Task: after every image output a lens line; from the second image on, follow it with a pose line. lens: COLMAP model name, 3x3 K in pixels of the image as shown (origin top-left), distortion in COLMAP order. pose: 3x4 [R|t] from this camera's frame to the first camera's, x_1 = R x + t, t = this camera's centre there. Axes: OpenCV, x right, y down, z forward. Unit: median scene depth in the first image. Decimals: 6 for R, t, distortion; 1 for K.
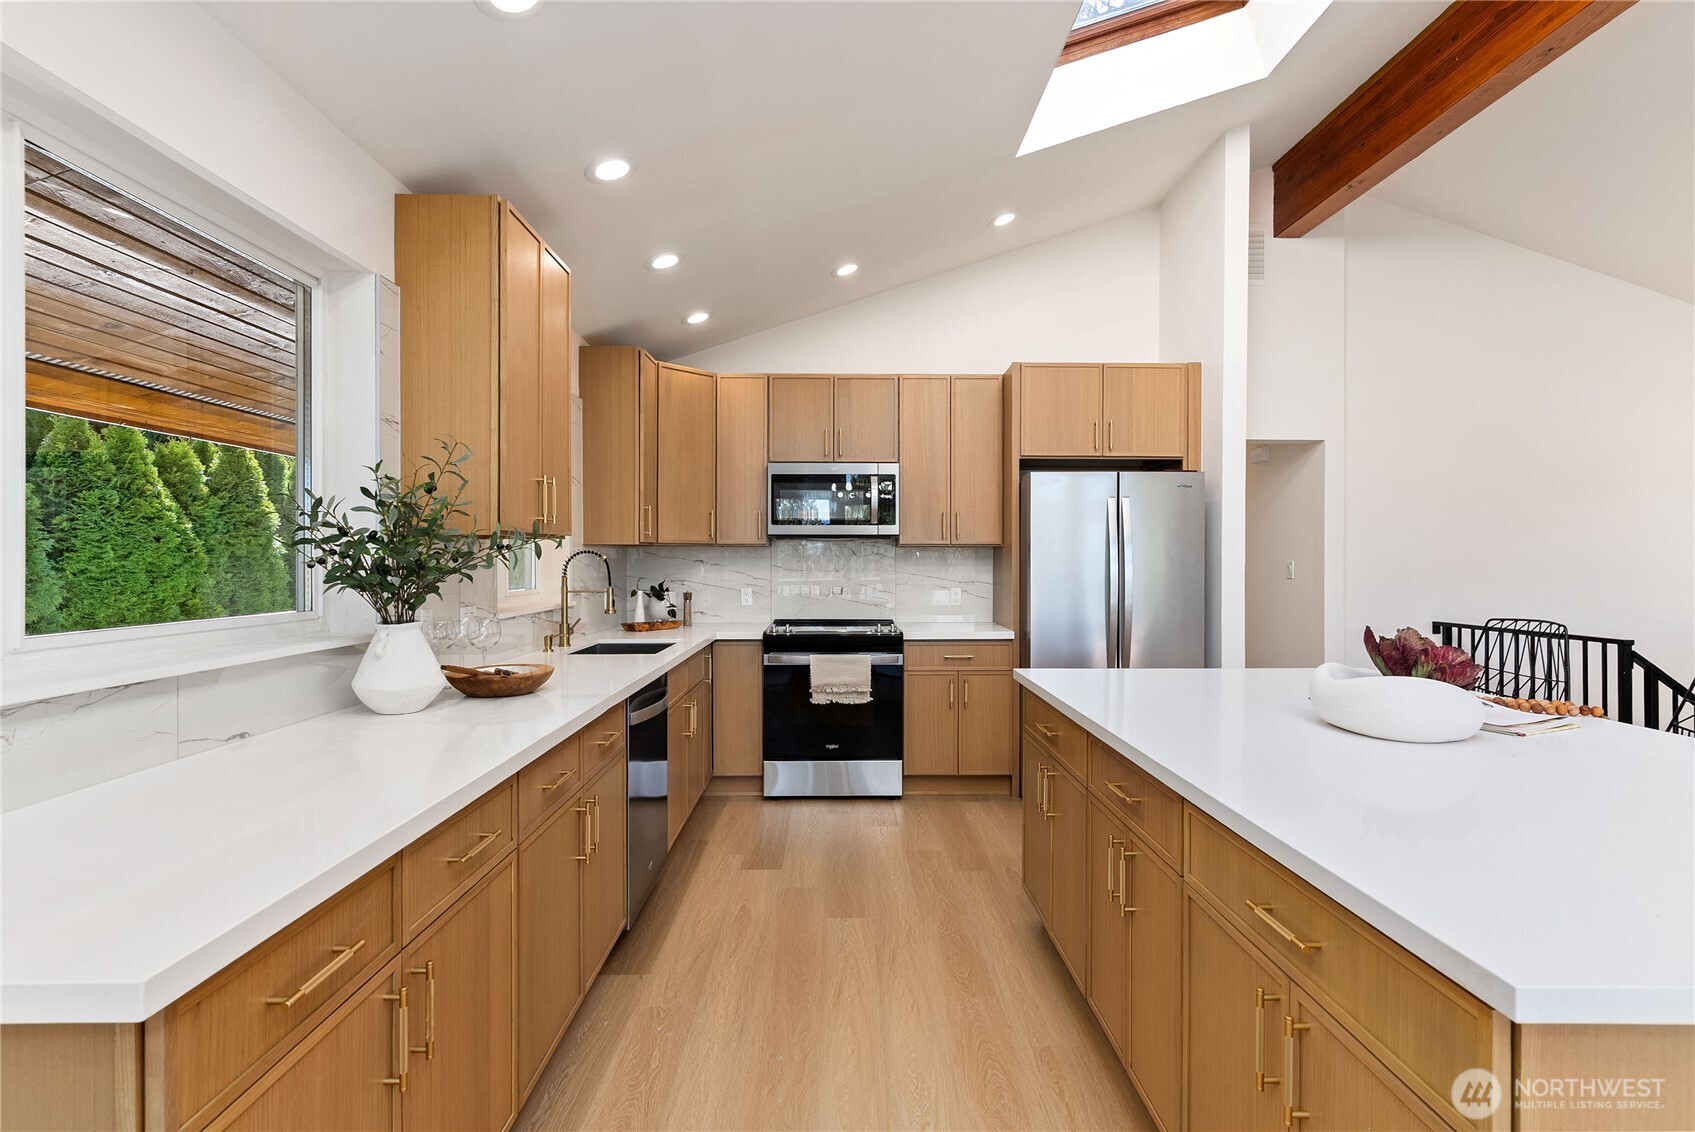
lens RADIAL K [[812.6, 0, 852.3], [0, 812.6, 562.5], [0, 0, 1]] dist [0.000975, 0.000322]
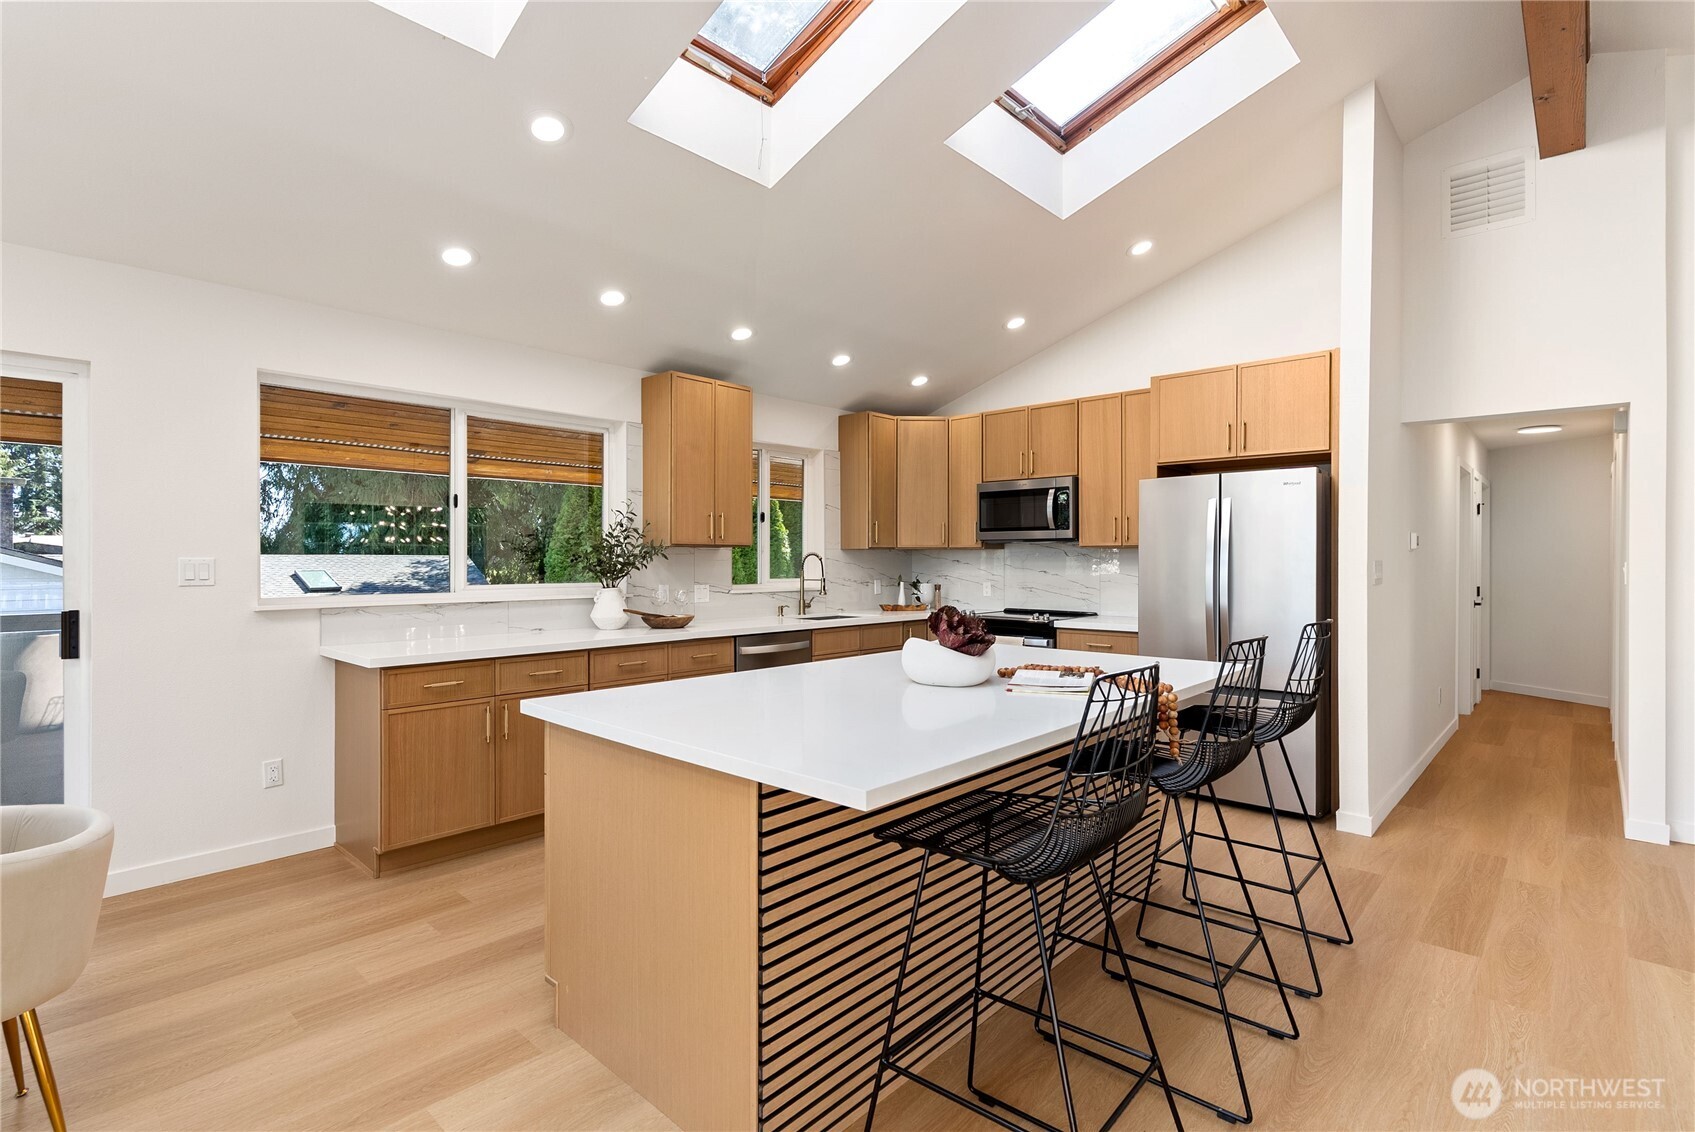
lens RADIAL K [[812.6, 0, 852.3], [0, 812.6, 562.5], [0, 0, 1]] dist [0.000975, 0.000322]
pose [[0.731346, 0.000989, -0.682006, 0.647789], [-0.001837, 0.999998, -0.000520, 0.002276], [0.682004, 0.001633, 0.731347, -0.065369]]
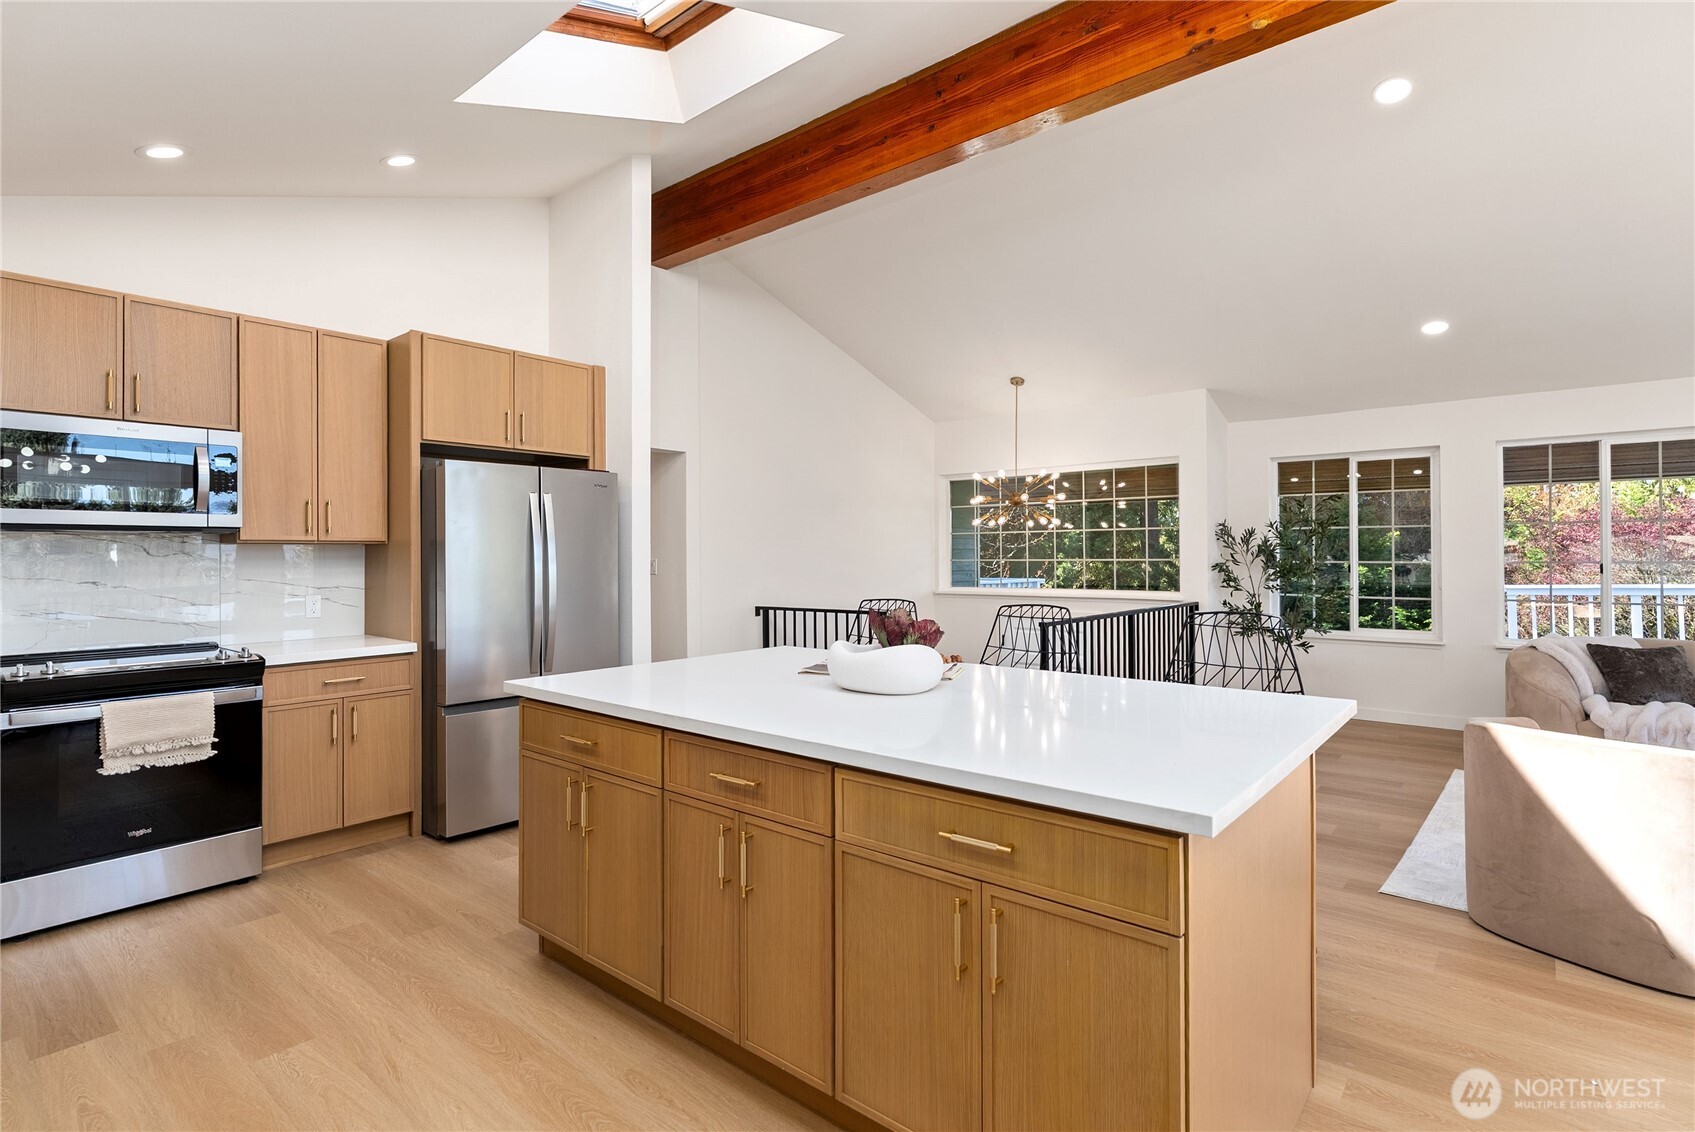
lens RADIAL K [[818.9, 0, 857.5], [0, 818.9, 551.1], [0, 0, 1]] dist [-0.000456, -0.000165]
pose [[0.650114, -0.000906, 0.759837, -0.154748], [0.010336, 0.999917, -0.007652, -0.000670], [-0.759767, 0.012828, 0.650069, 0.081611]]
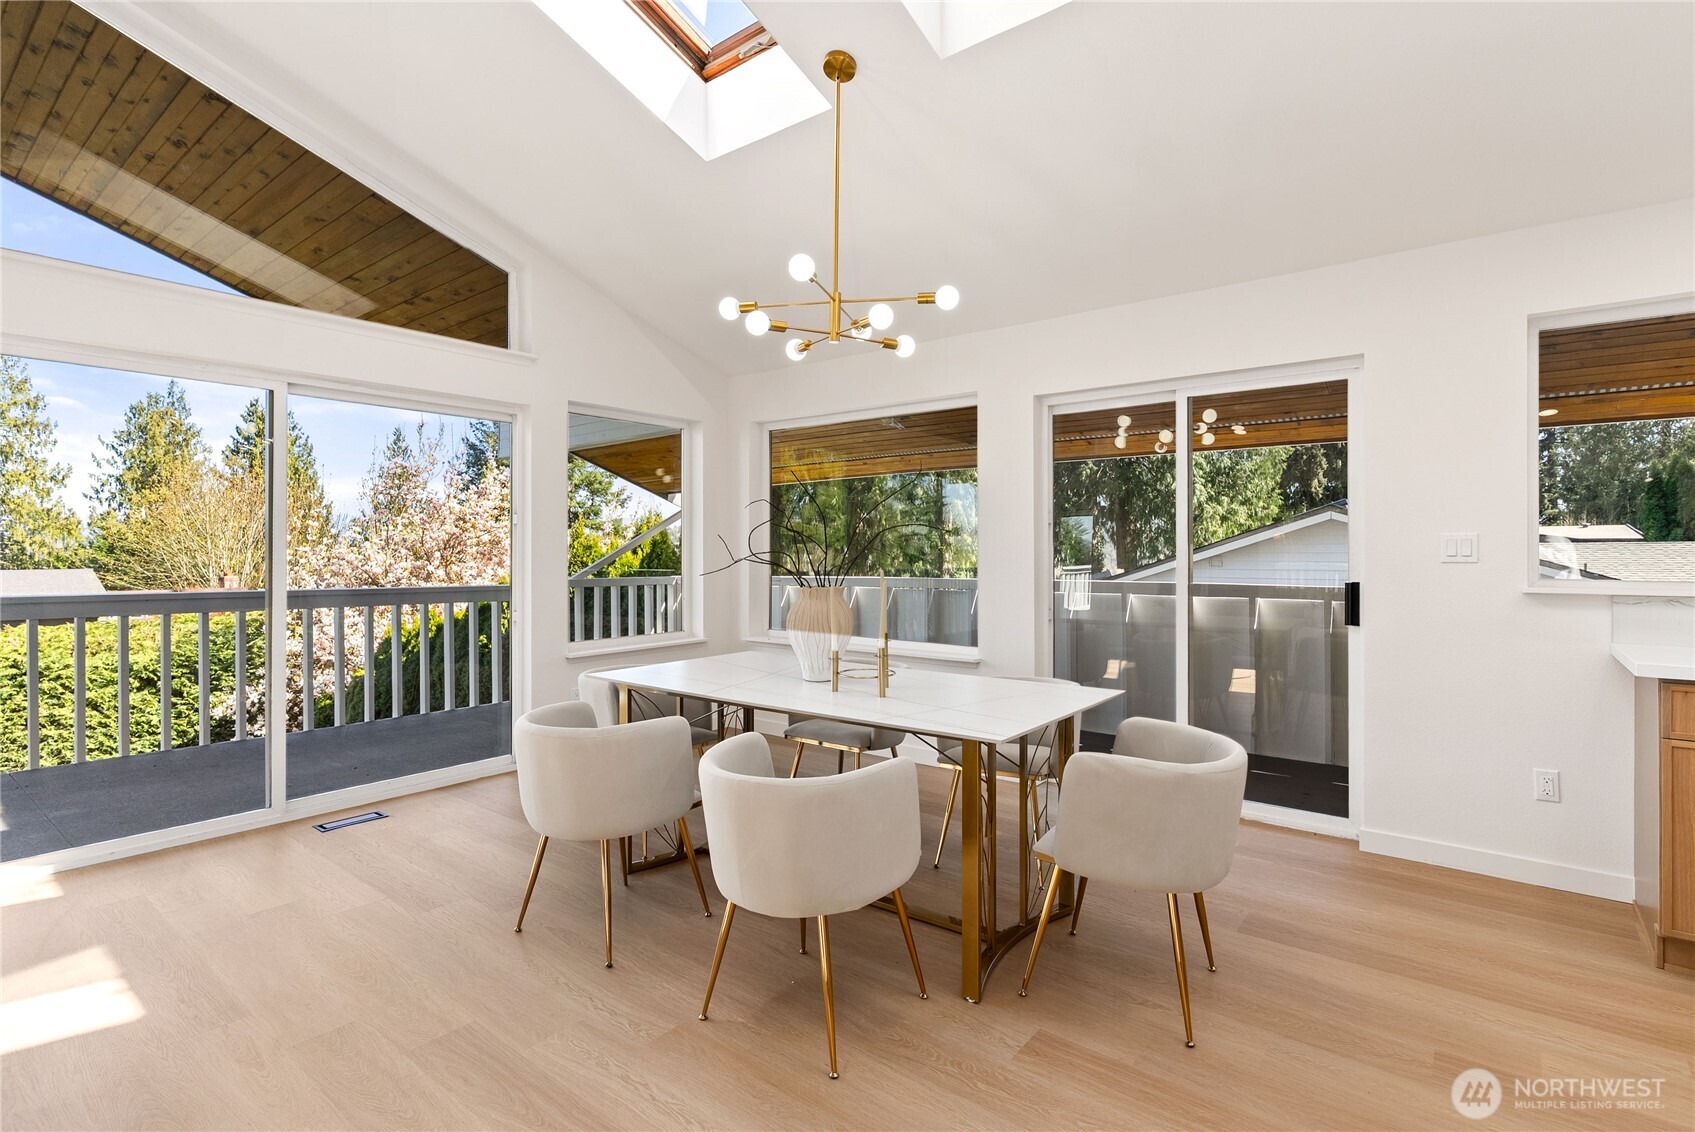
lens RADIAL K [[818.9, 0, 857.5], [0, 818.9, 551.1], [0, 0, 1]] dist [-0.000456, -0.000165]
pose [[-0.634443, -0.001855, -0.772967, 0.582495], [-0.004008, 0.999992, 0.000890, 0.015790], [0.772959, 0.003663, -0.634445, 0.116038]]
